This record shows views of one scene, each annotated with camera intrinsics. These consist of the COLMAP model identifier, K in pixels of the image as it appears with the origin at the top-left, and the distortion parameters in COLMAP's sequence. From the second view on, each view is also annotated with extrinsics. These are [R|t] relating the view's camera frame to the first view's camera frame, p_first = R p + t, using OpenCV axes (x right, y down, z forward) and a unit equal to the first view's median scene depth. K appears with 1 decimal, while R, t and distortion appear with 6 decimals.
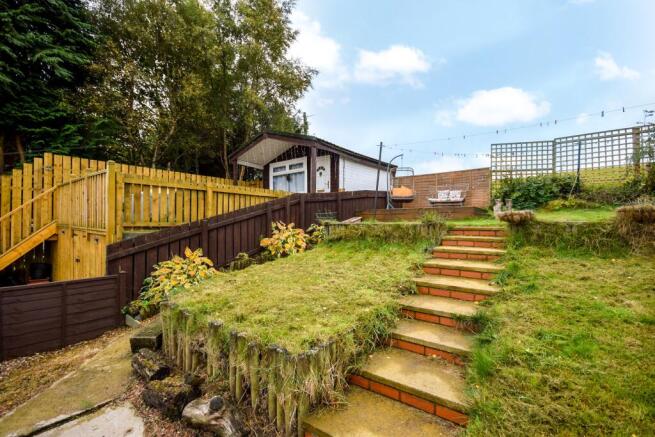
lens RADIAL K [[292.0, 0, 325.4], [0, 292.0, 220.0], [0, 0, 1]] dist [-0.005206, -0.000149]
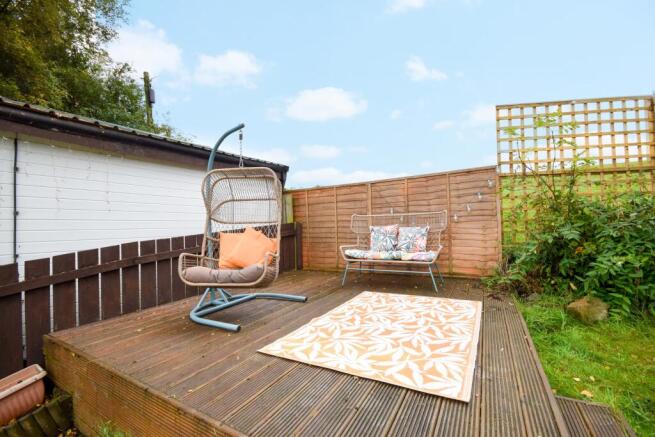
lens RADIAL K [[292.0, 0, 328.3], [0, 292.0, 218.2], [0, 0, 1]] dist [-0.005206, -0.000149]
pose [[0.989834, -0.031092, 0.138785, 0.290615], [0.034042, 0.999241, -0.018931, -0.112235], [-0.138091, 0.023463, 0.990142, 0.653381]]
